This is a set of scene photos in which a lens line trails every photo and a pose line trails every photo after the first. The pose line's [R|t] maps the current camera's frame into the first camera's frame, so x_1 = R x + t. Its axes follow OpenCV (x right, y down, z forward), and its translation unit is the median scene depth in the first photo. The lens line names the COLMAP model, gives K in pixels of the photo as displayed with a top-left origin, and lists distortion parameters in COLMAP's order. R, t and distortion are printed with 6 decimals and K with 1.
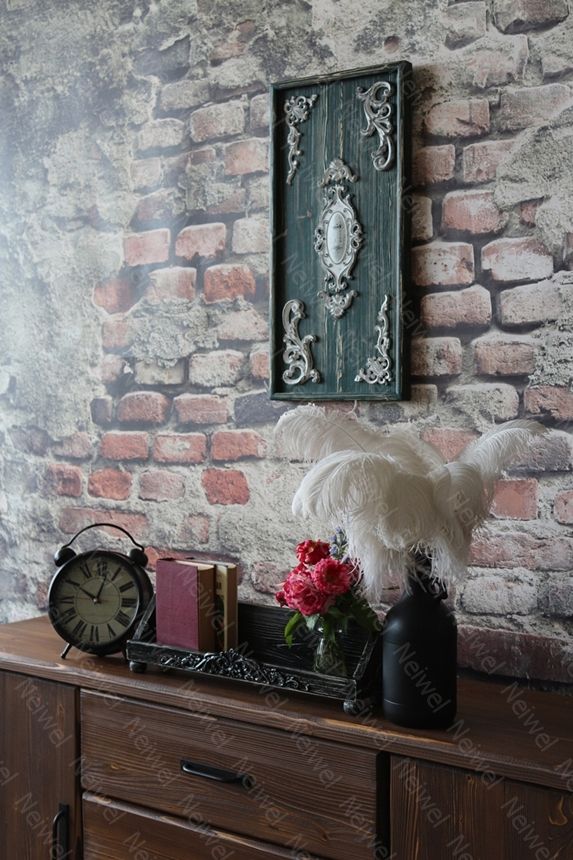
lens RADIAL K [[1274.7, 0, 283.0], [0, 1274.7, 420.6], [0, 0, 1]] dist [-0.022409, 0.000000]
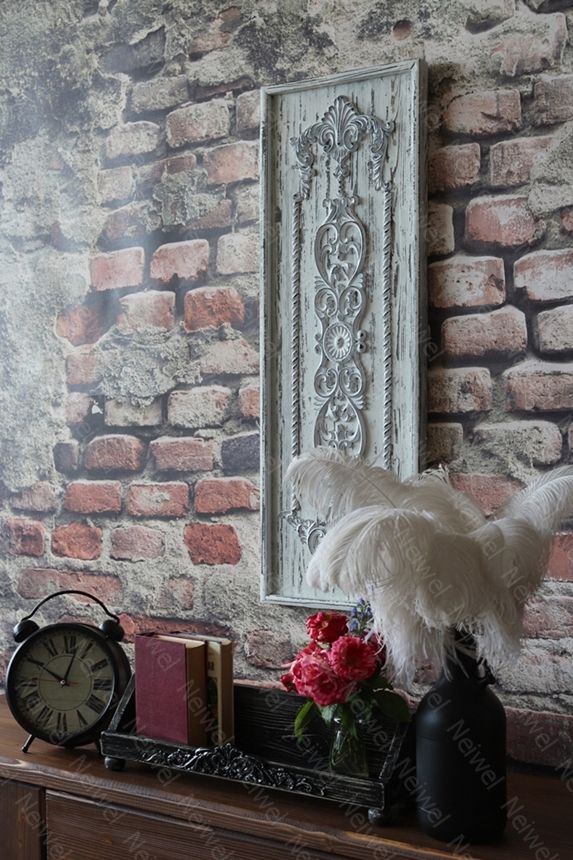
lens RADIAL K [[1274.7, 0, 284.6], [0, 1274.7, 423.4], [0, 0, 1]] dist [-0.022409, 0.000000]
pose [[0.999332, -0.012306, 0.034397, -0.026770], [0.013219, 0.999563, -0.026444, -0.006740], [-0.034056, 0.026881, 0.999058, 0.145428]]
